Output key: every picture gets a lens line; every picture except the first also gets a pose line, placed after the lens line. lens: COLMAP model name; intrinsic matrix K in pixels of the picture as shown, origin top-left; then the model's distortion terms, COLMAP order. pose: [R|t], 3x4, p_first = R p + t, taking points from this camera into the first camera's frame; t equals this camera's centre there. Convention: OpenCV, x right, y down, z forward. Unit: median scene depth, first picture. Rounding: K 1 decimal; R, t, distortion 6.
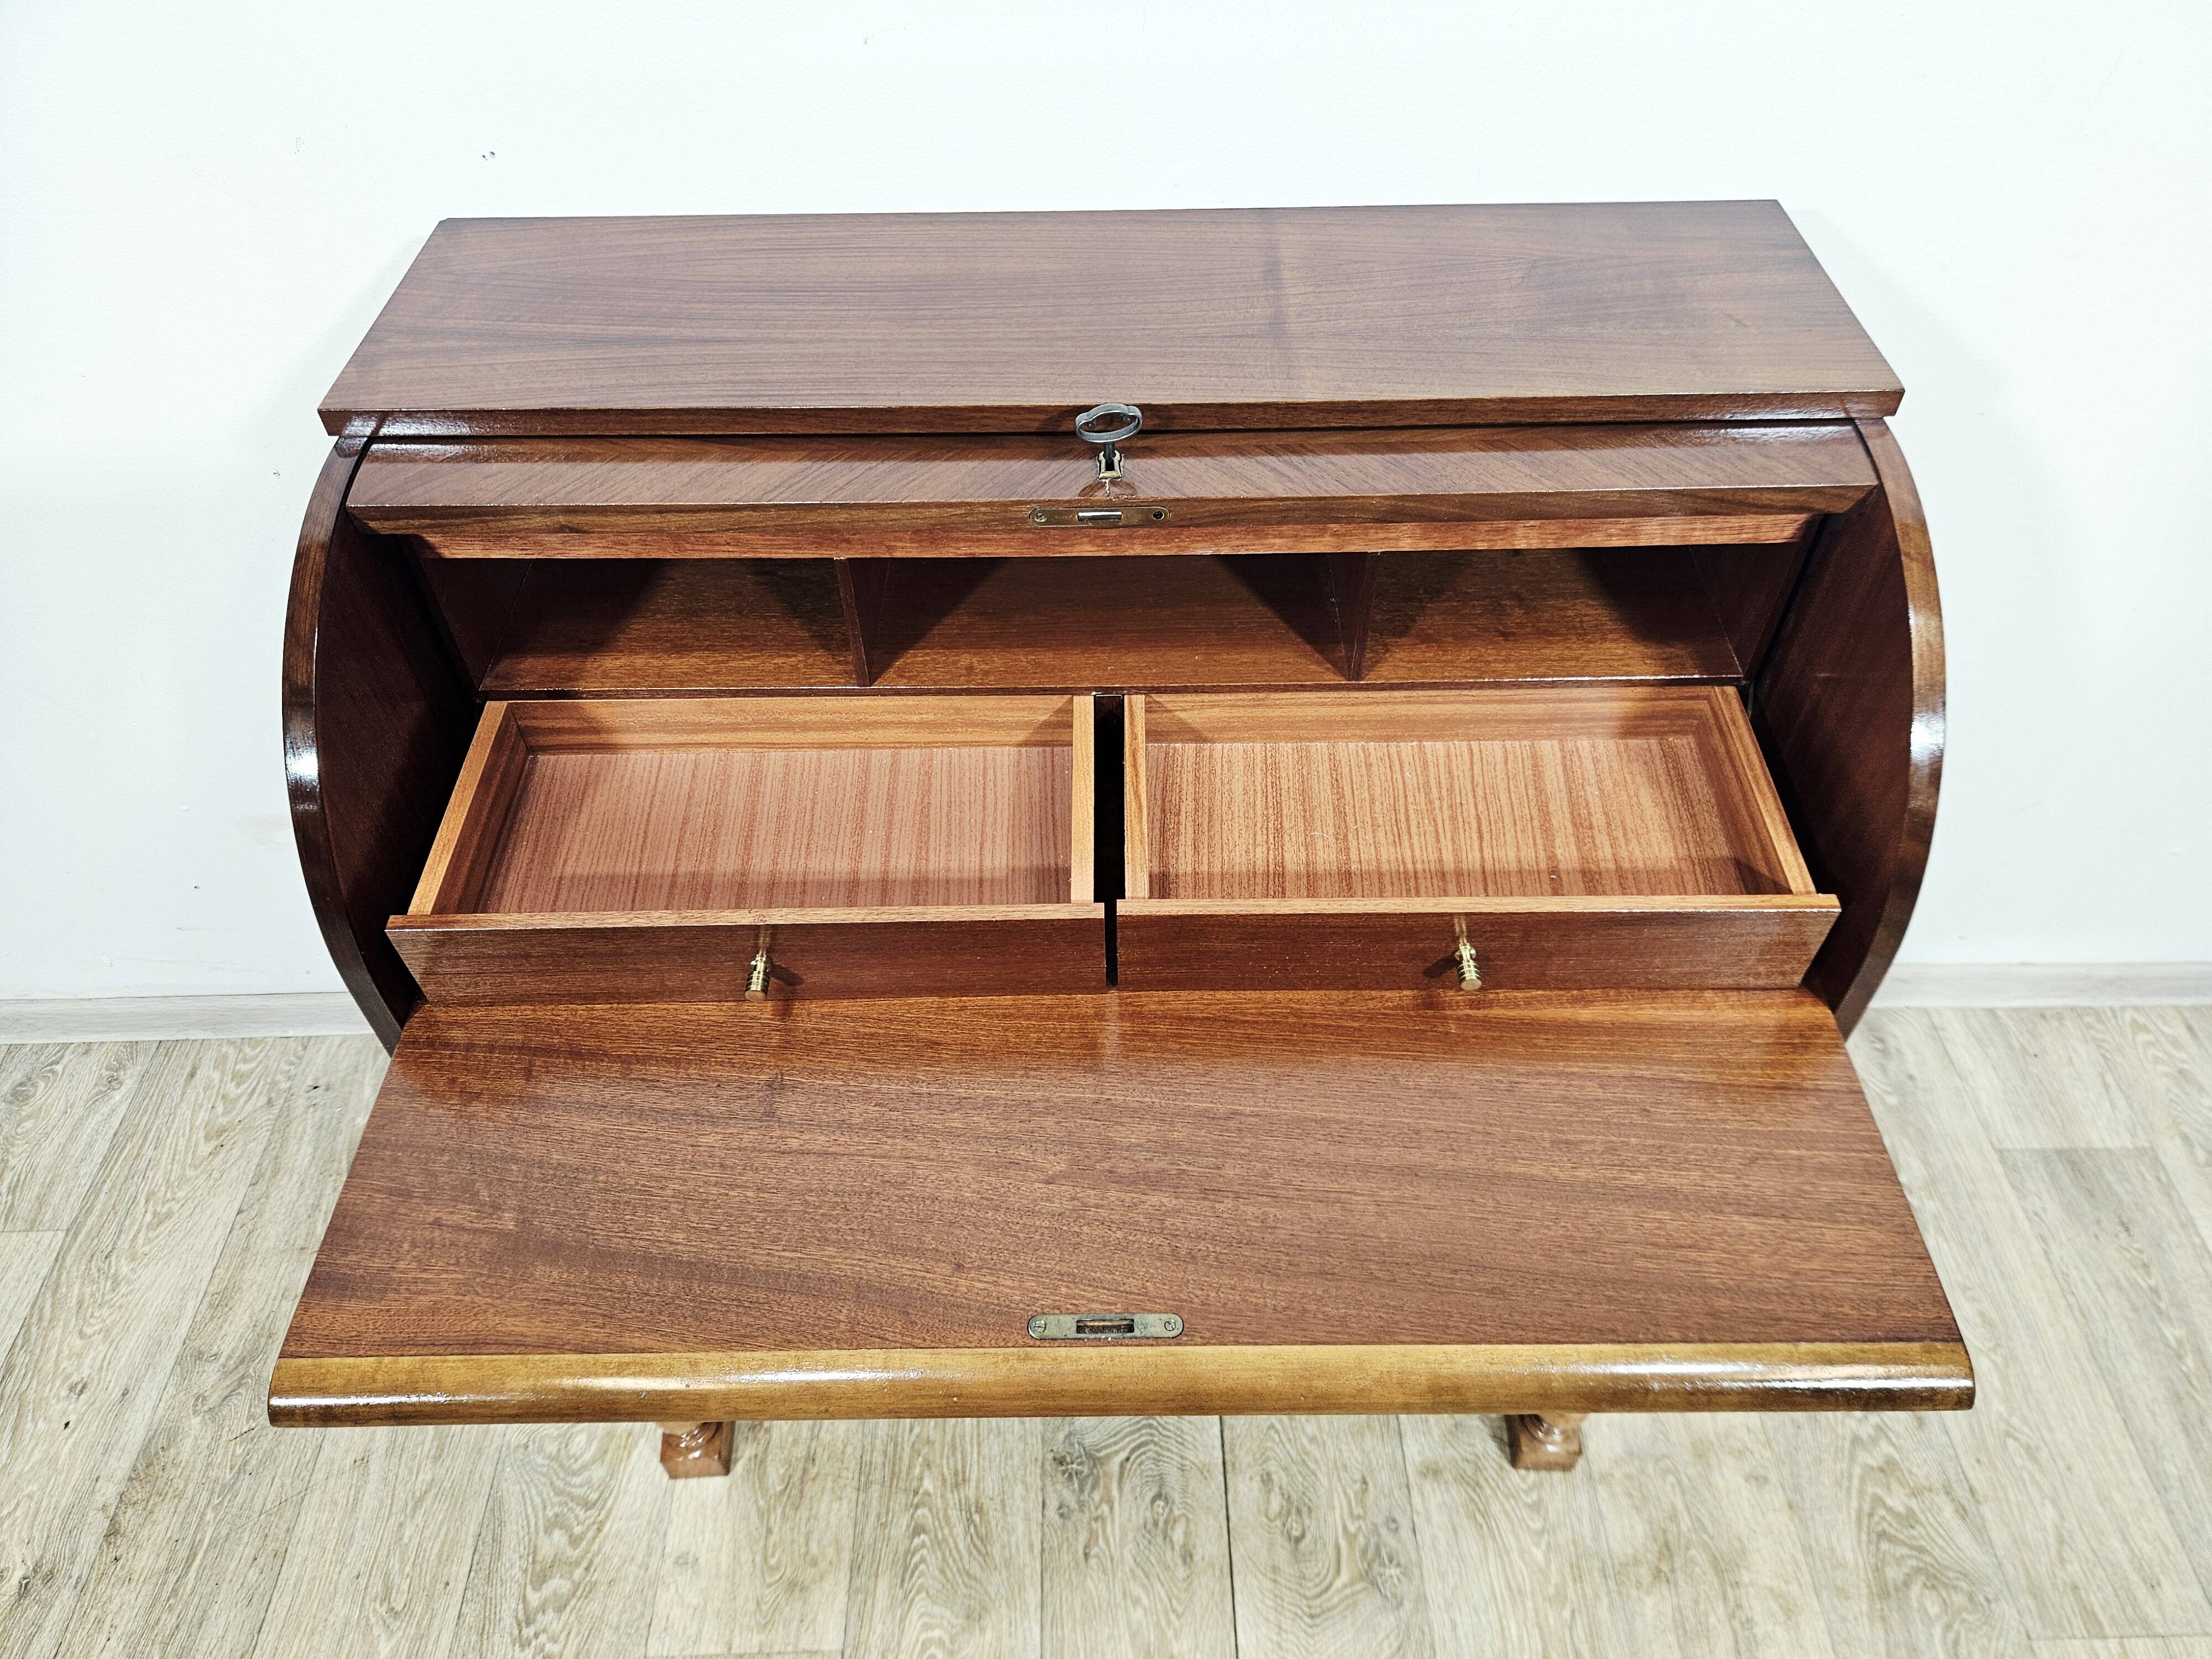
lens RADIAL K [[1511.0, 0, 1106.6], [0, 1511.0, 820.7], [0, 0, 1]] dist [0.048304, -0.051617]
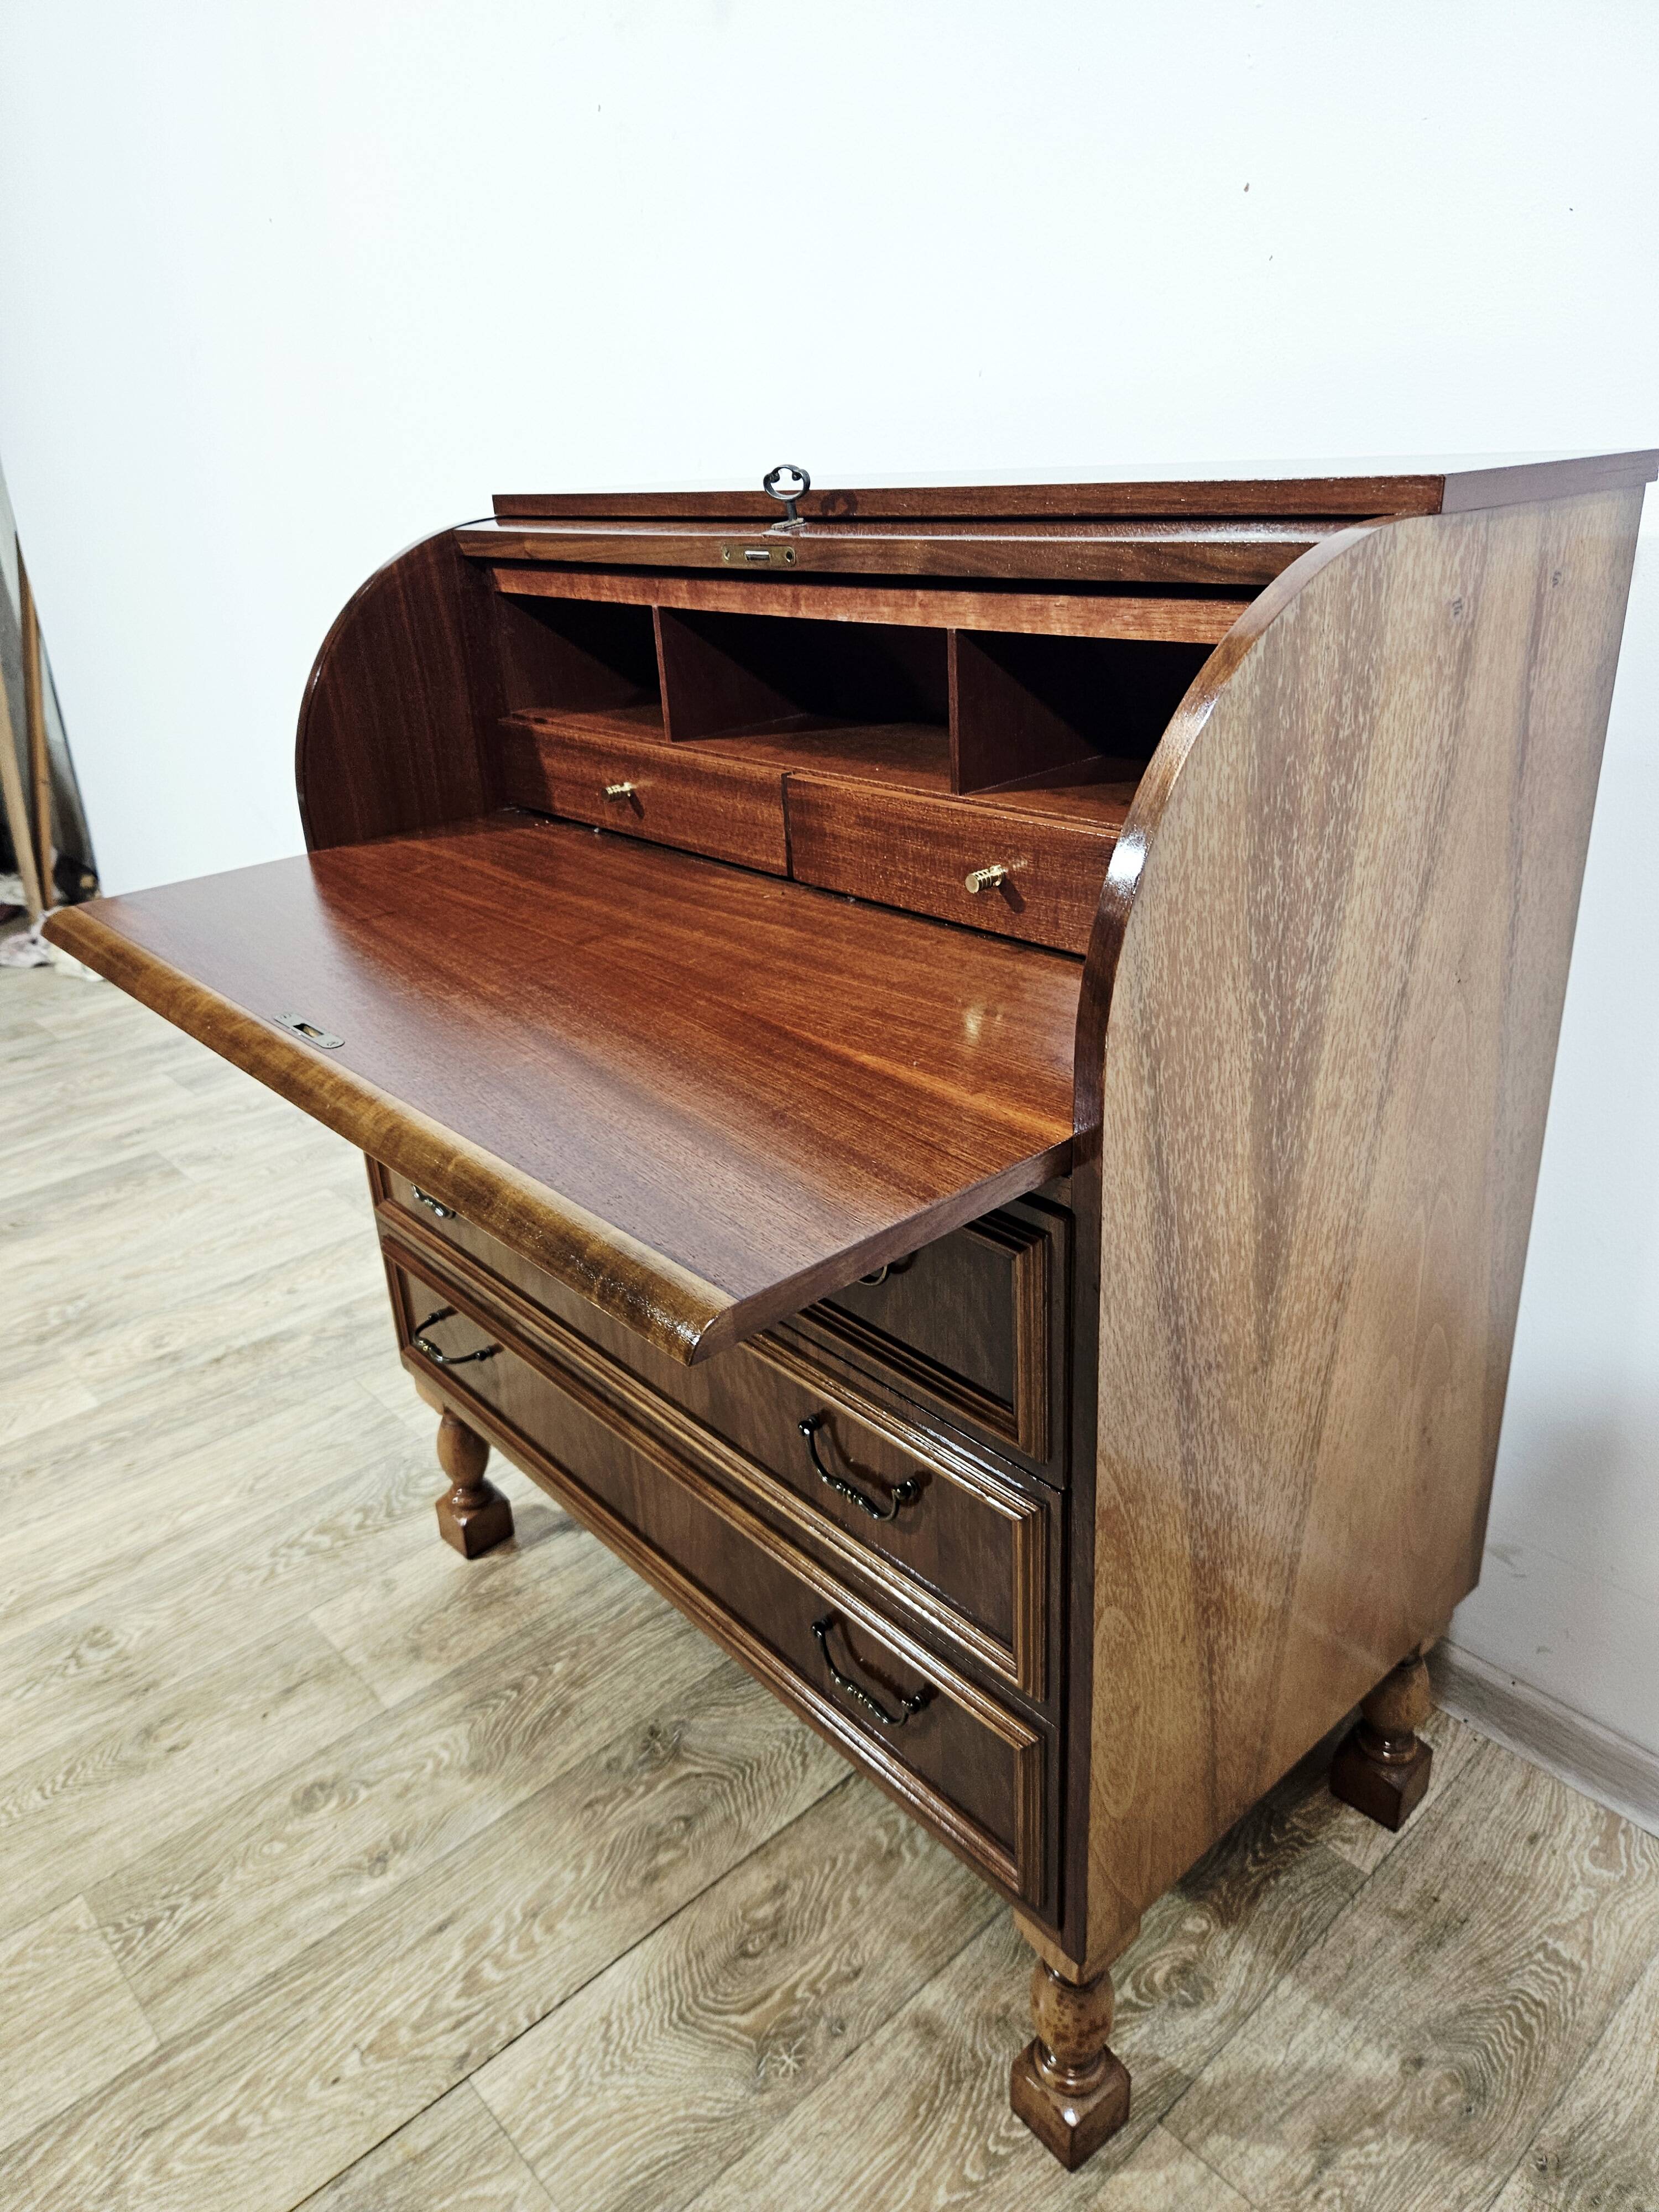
lens RADIAL K [[1511.0, 0, 797.6], [0, 1511.0, 1068.6], [0, 0, 1]] dist [0.048304, -0.051617]
pose [[0.645876, 0.274205, -0.712500, 0.594692], [-0.524693, 0.837361, -0.153374, 0.185663], [0.554563, 0.472904, 0.684705, 0.232585]]
